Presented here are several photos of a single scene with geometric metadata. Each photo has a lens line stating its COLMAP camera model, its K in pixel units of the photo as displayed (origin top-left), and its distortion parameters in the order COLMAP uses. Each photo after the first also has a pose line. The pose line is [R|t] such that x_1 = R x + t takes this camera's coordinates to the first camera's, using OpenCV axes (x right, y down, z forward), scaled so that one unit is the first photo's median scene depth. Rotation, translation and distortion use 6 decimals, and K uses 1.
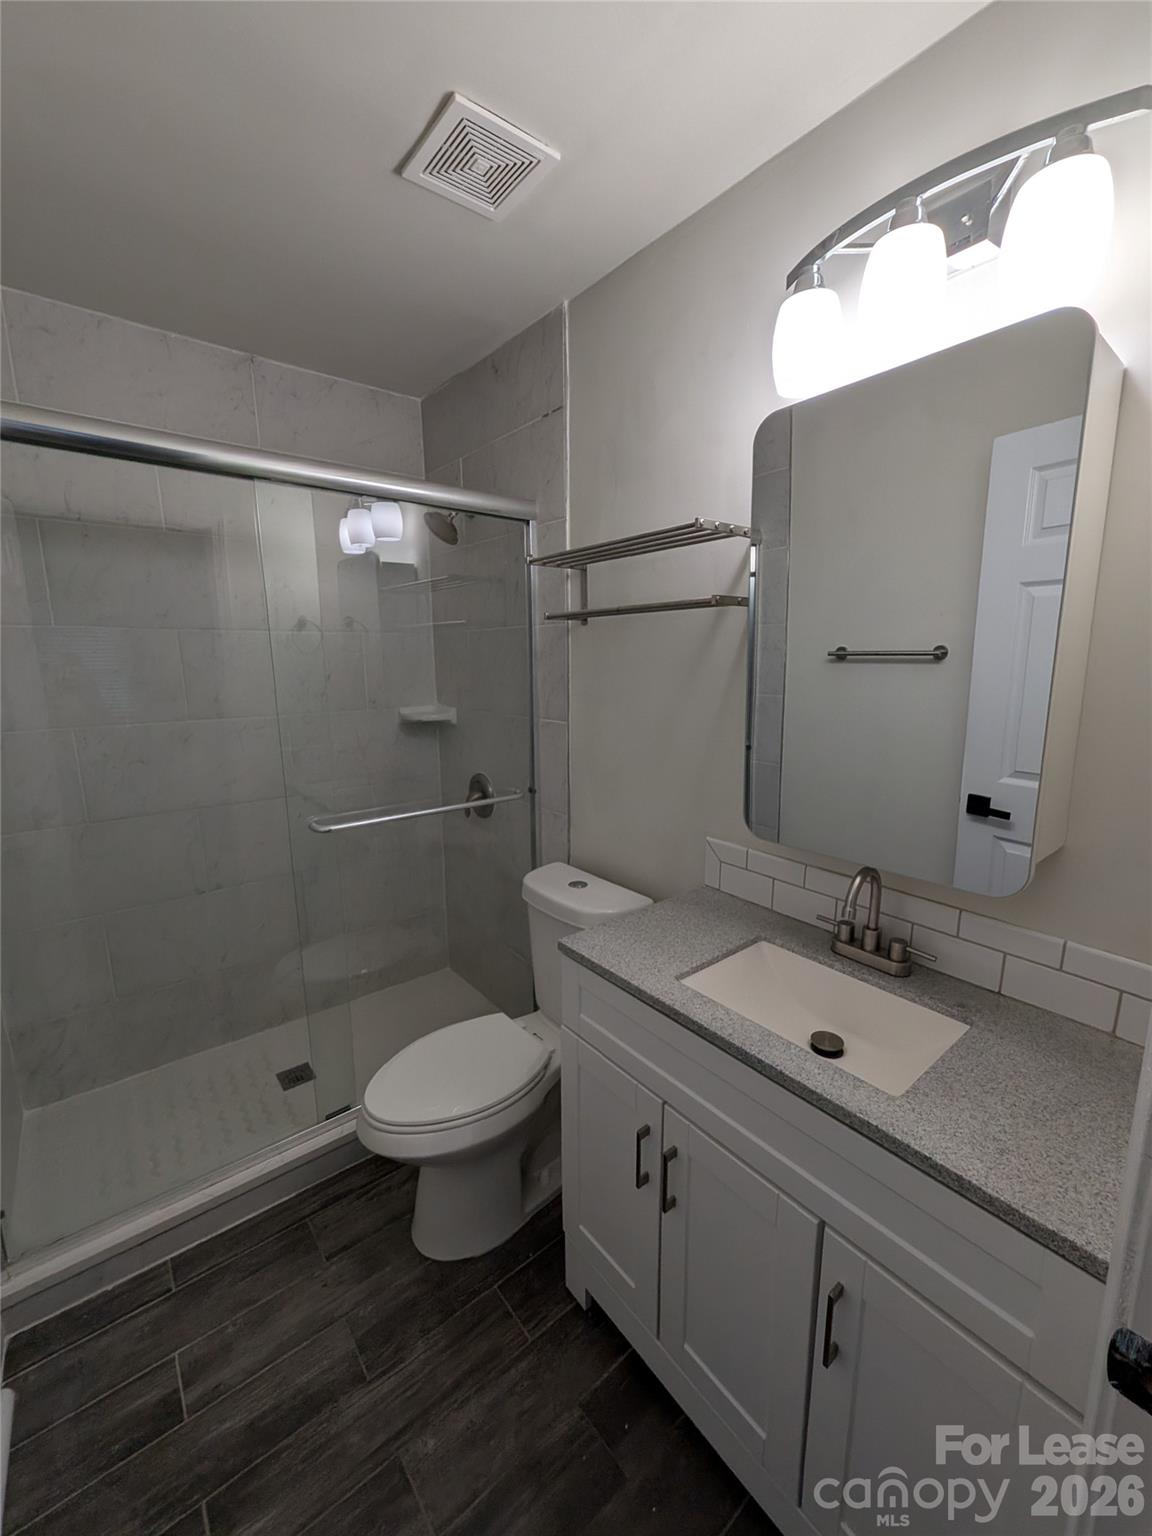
lens RADIAL K [[609.3, 0, 576.0], [0, 609.3, 768.0], [0, 0, 1]] dist [0.000390, -0.000231]
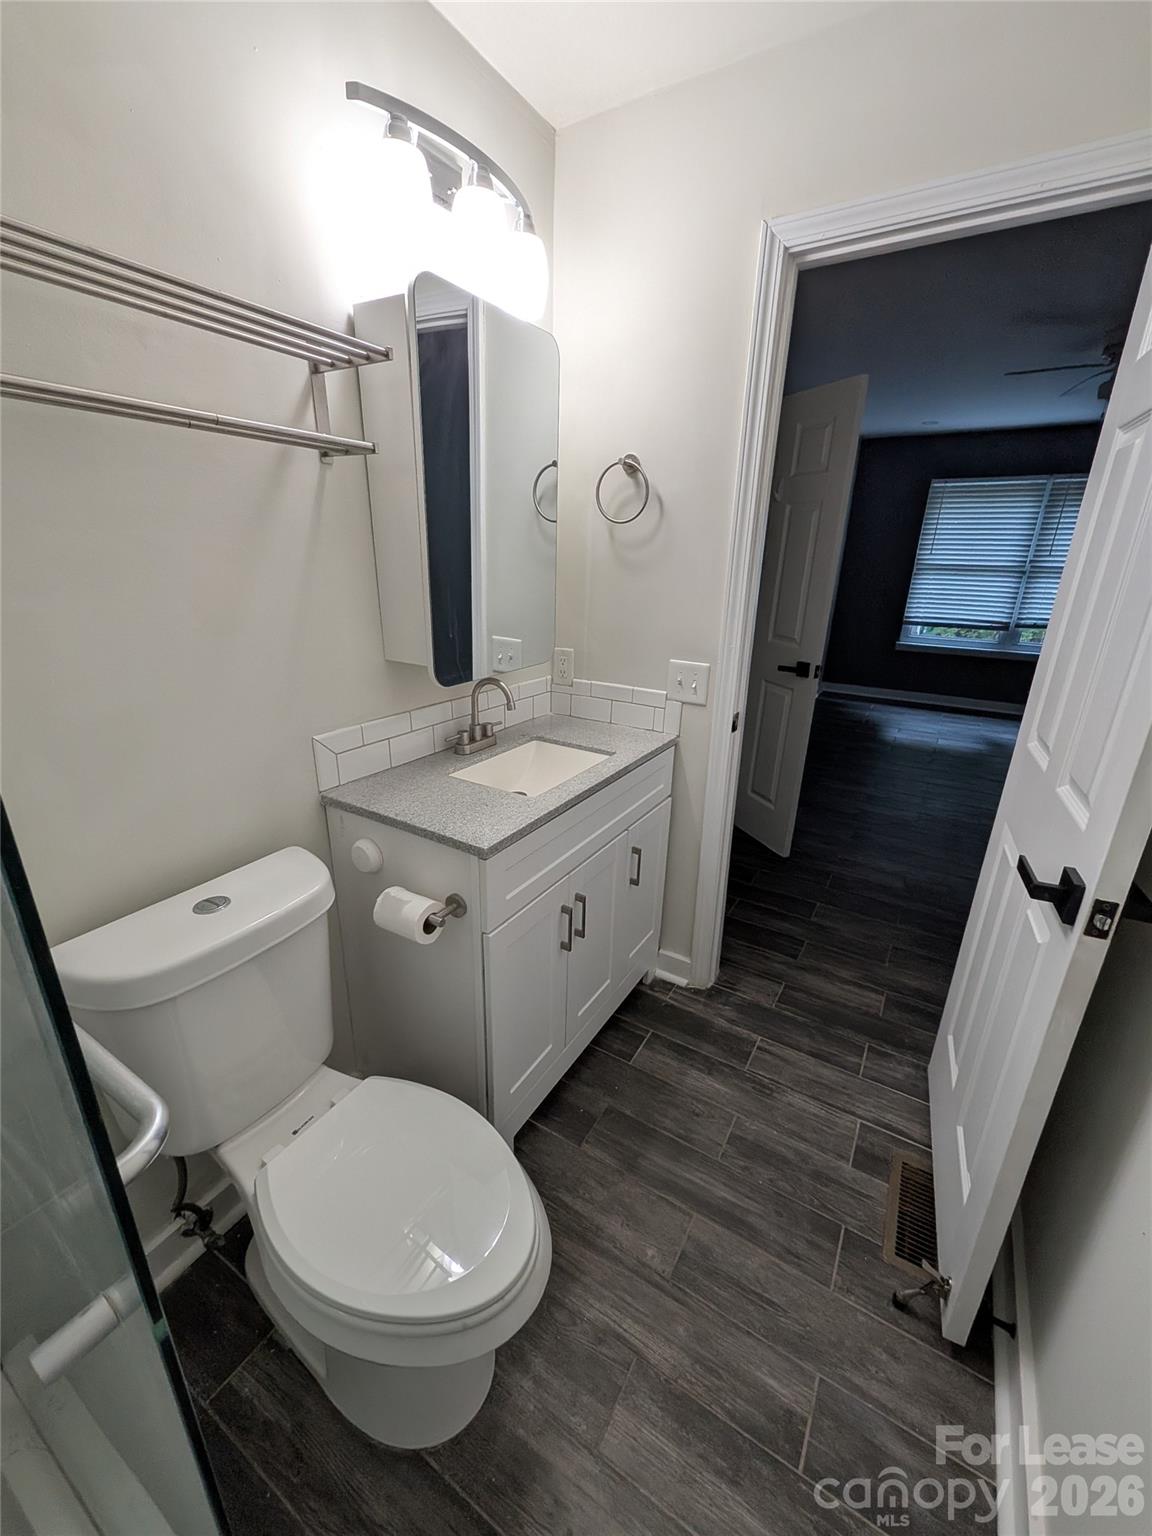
lens RADIAL K [[618.0, 0, 576.0], [0, 618.0, 768.0], [0, 0, 1]] dist [0.000135, -0.000080]
pose [[-0.339051, -0.316070, 0.886084, -0.736445], [0.146221, 0.912721, 0.381522, -0.131831], [-0.929335, 0.258920, -0.263242, 0.958232]]
